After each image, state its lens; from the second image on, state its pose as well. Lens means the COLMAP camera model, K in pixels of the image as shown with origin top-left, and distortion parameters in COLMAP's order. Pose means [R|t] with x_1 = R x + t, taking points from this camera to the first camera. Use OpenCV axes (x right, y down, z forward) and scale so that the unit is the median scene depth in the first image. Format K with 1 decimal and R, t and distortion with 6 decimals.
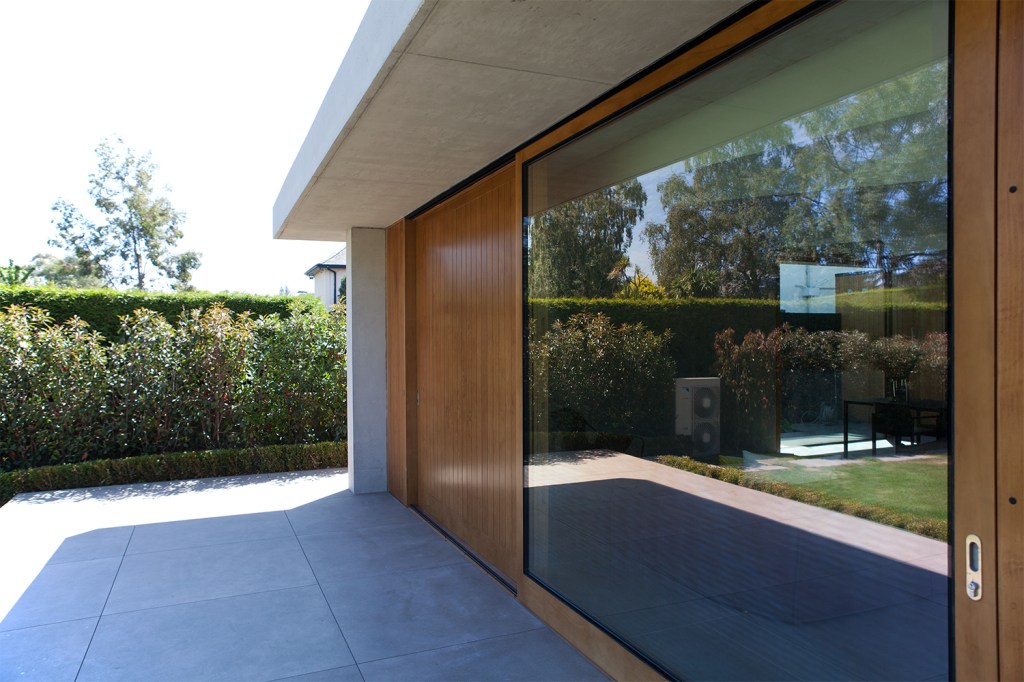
lens RADIAL K [[702.6, 0, 512.7], [0, 702.6, 338.5], [0, 0, 1]] dist [-0.056200, 0.020146]
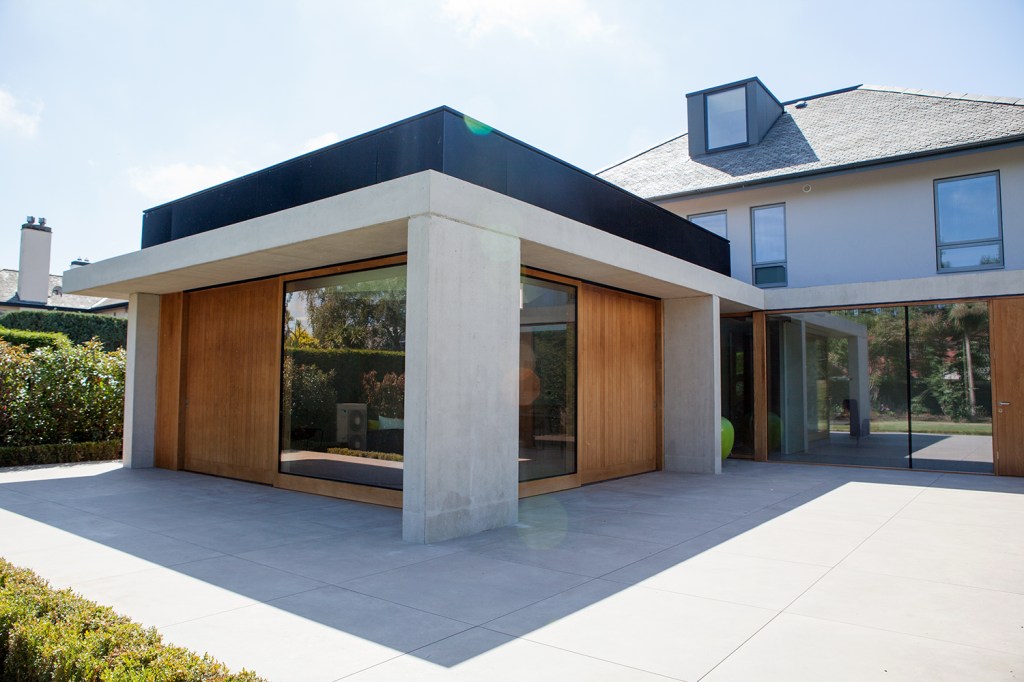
lens RADIAL K [[702.6, 0, 515.1], [0, 702.6, 337.7], [0, 0, 1]] dist [-0.056200, 0.020146]
pose [[0.877843, 0.046655, 0.476671, -0.124719], [-0.010274, 0.996850, -0.078647, 0.028102], [-0.478838, 0.064143, 0.875557, -0.403191]]
